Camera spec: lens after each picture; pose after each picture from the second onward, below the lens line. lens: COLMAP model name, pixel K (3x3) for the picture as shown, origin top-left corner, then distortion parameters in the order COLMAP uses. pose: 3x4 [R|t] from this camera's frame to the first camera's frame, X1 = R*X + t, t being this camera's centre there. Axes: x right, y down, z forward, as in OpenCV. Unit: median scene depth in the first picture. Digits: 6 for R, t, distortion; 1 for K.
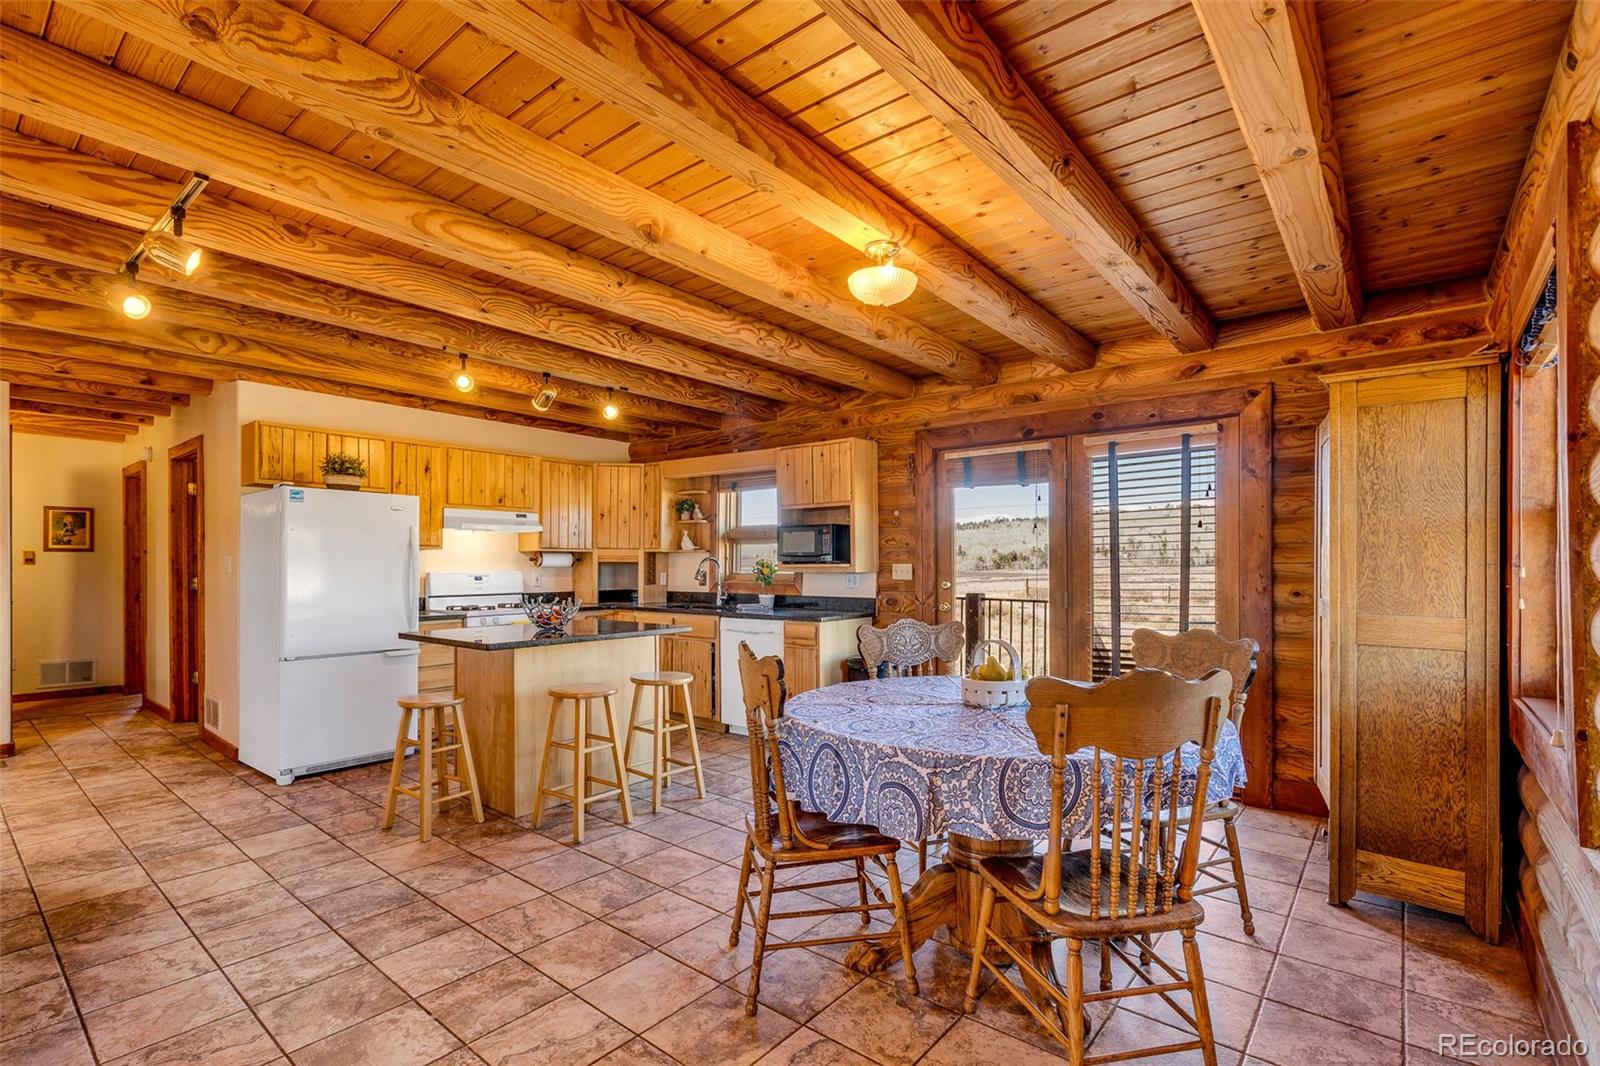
lens RADIAL K [[737.9, 0, 783.3], [0, 737.9, 559.8], [0, 0, 1]] dist [0.000379, -0.000048]
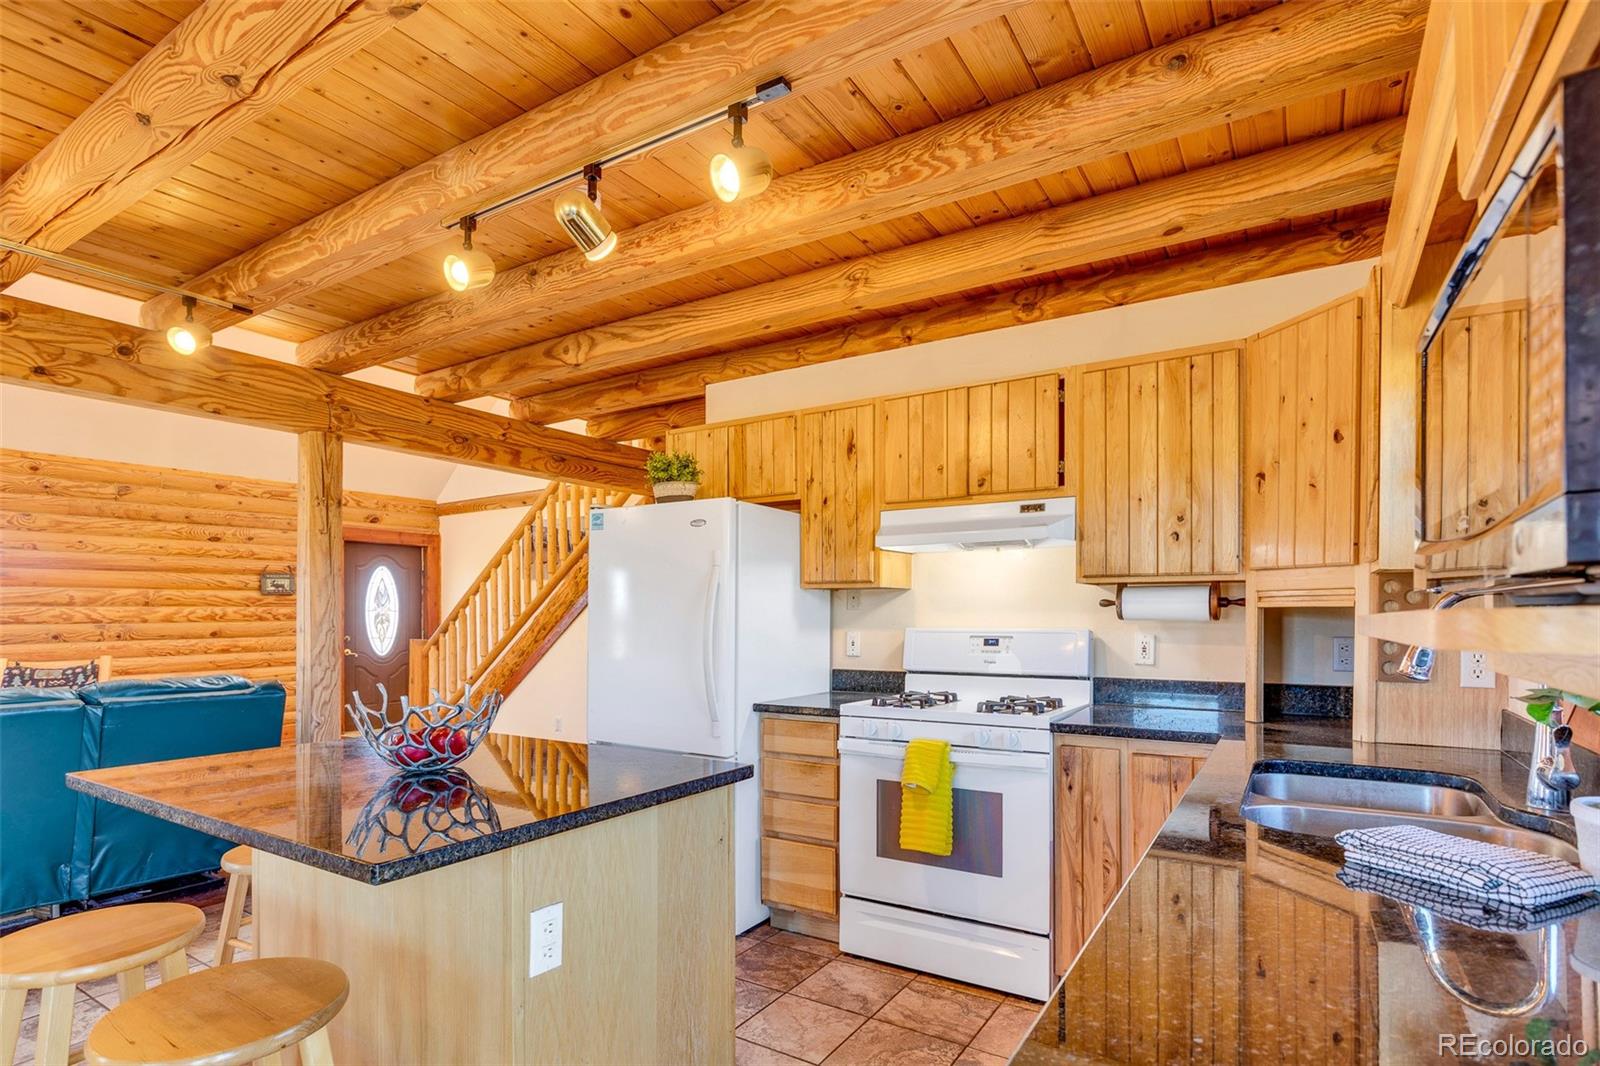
lens RADIAL K [[804.7, 0, 801.5], [0, 804.7, 617.6], [0, 0, 1]] dist [-0.002211, 0.000705]
pose [[0.137068, 0.003122, -0.990557, 0.118897], [0.006476, 0.999971, 0.004048, 0.005175], [0.990541, -0.006970, 0.137043, 0.792842]]
